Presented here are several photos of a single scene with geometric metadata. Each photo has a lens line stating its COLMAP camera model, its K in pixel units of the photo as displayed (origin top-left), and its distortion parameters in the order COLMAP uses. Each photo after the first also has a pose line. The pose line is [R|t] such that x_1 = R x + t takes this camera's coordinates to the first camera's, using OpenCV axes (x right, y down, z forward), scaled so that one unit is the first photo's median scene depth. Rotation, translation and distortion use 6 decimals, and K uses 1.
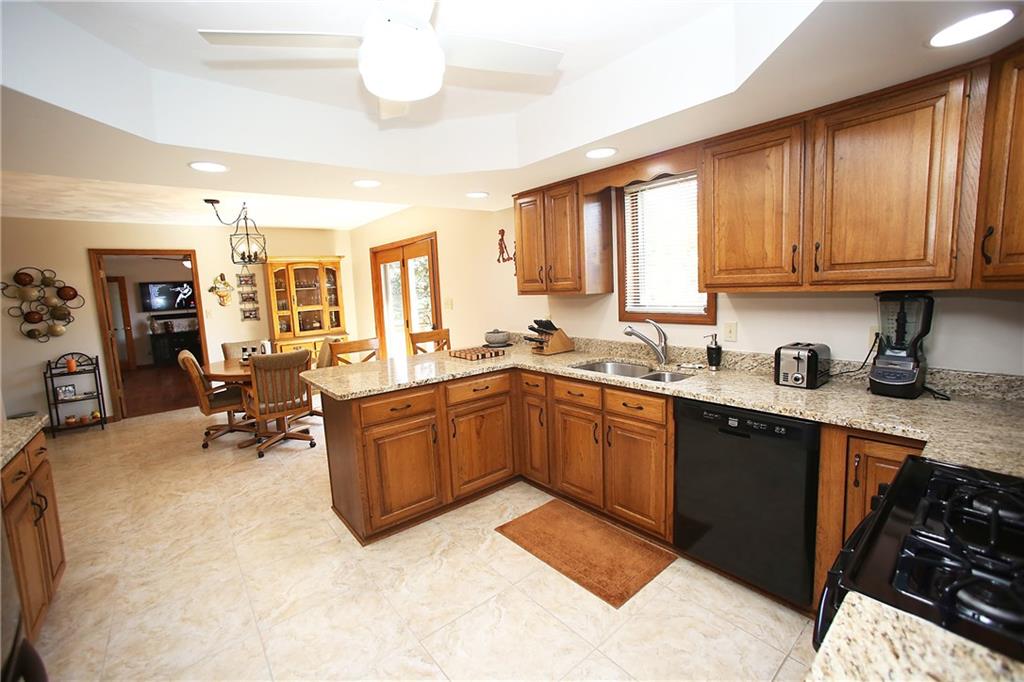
lens RADIAL K [[430.5, 0, 499.5], [0, 430.5, 327.7], [0, 0, 1]] dist [-0.030115, 0.000431]
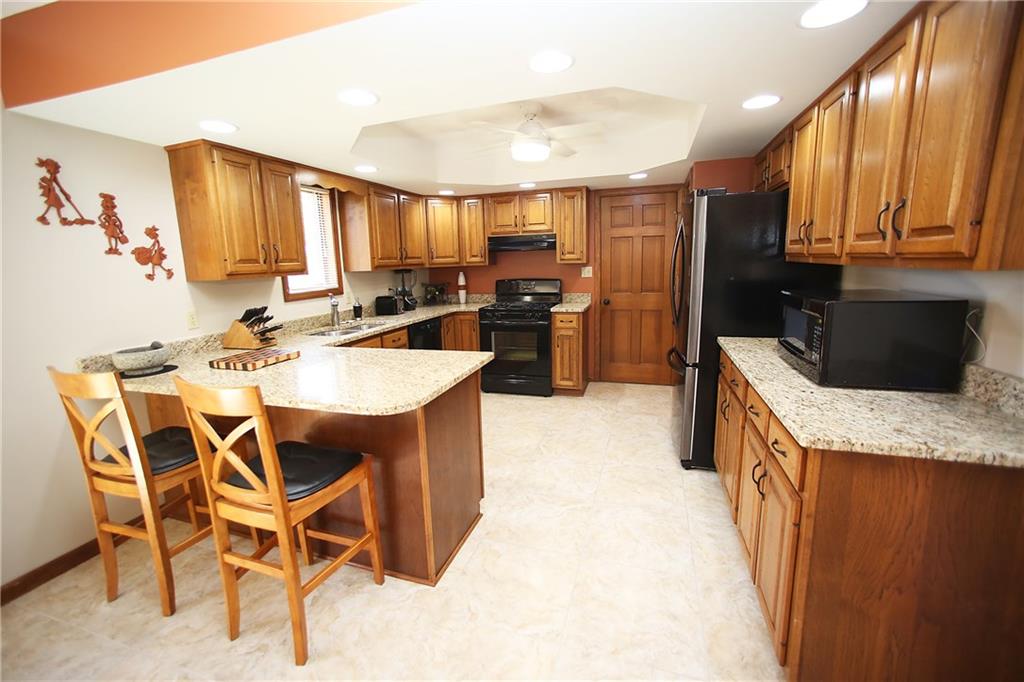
lens RADIAL K [[441.7, 0, 498.2], [0, 441.7, 333.9], [0, 0, 1]] dist [0.000102, 0.000558]
pose [[-0.526293, -0.082135, 0.846327, -1.159083], [0.139518, 0.973493, 0.181236, -0.078013], [-0.838779, 0.213461, -0.500883, 1.367569]]
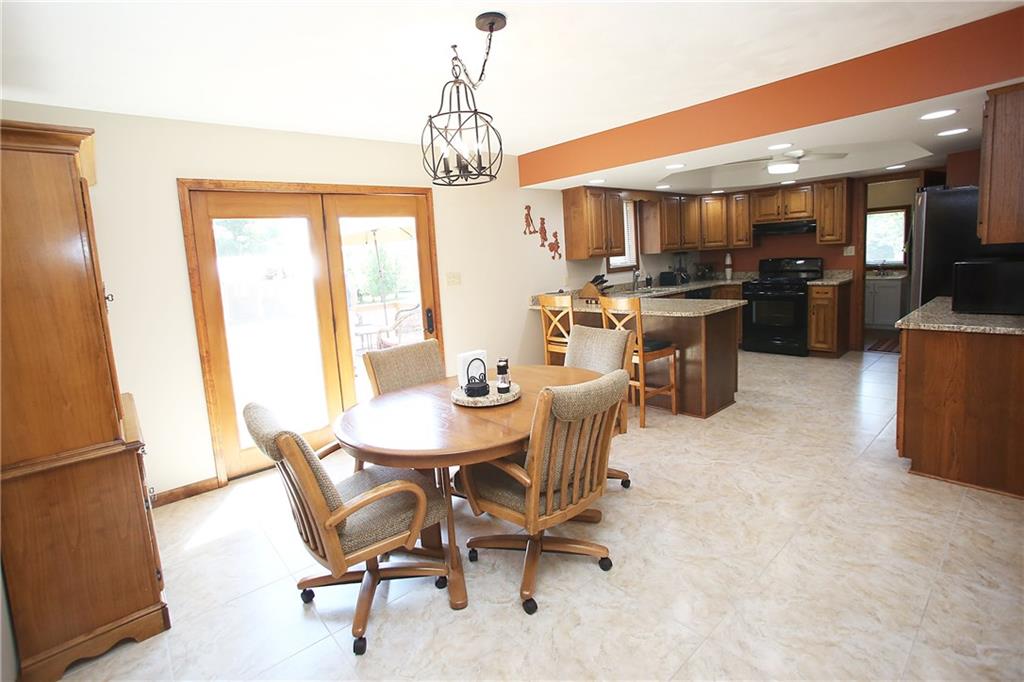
lens RADIAL K [[485.5, 0, 508.5], [0, 485.5, 311.3], [0, 0, 1]] dist [-0.049952, 0.030004]
pose [[-0.043468, -0.068133, 0.996729, -2.008636], [0.161769, 0.984026, 0.074319, -0.091220], [-0.985871, 0.164470, -0.031752, 1.799567]]
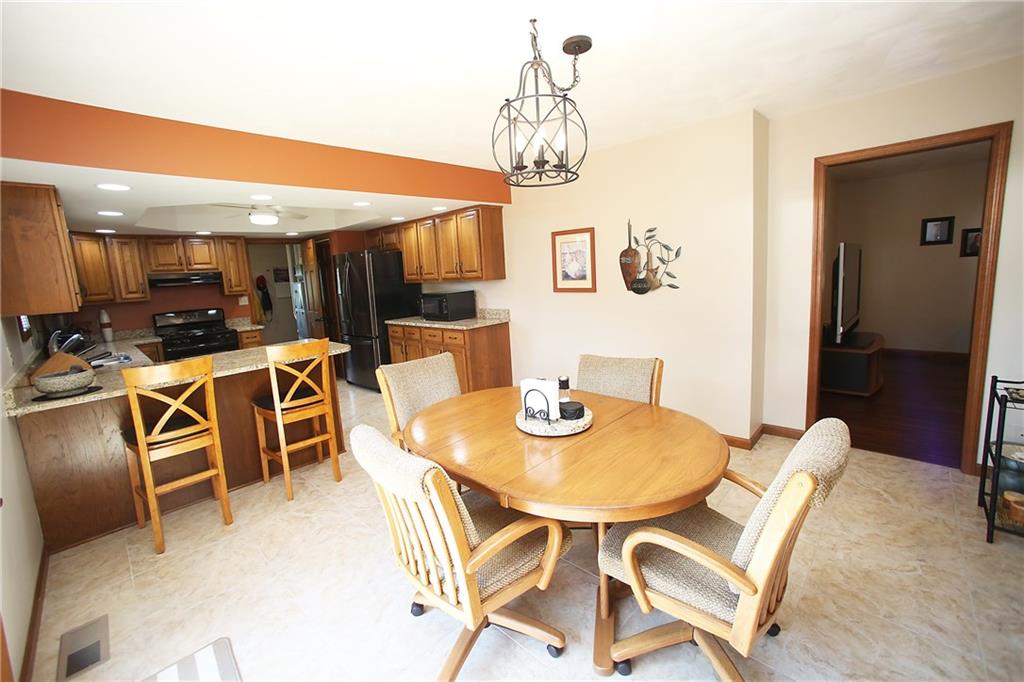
lens RADIAL K [[414.8, 0, 511.9], [0, 414.8, 325.2], [0, 0, 1]] dist [-0.000731, -0.000031]
pose [[-0.986919, 0.121753, -0.105672, -0.926247], [0.094121, 0.967312, 0.235475, -0.214362], [0.130888, 0.222448, -0.966119, 2.527098]]
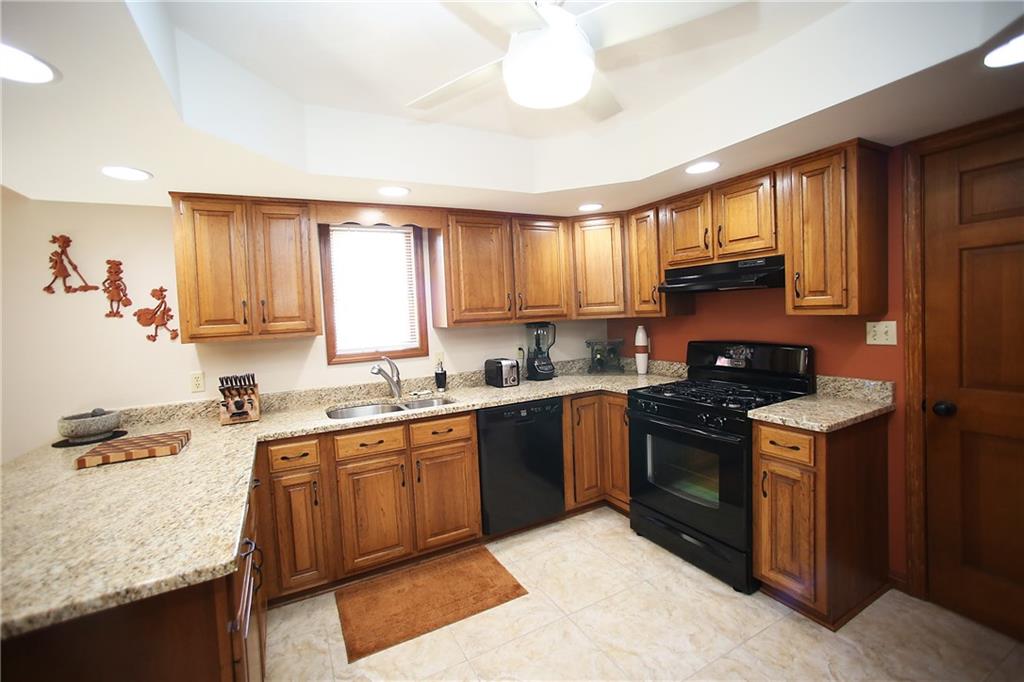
lens RADIAL K [[430.5, 0, 499.5], [0, 430.5, 327.7], [0, 0, 1]] dist [-0.030115, 0.000431]
pose [[0.212721, -0.000268, 0.977113, -0.648658], [0.134834, 0.990441, -0.029082, -0.022338], [-0.967765, 0.137935, 0.210724, 0.542556]]
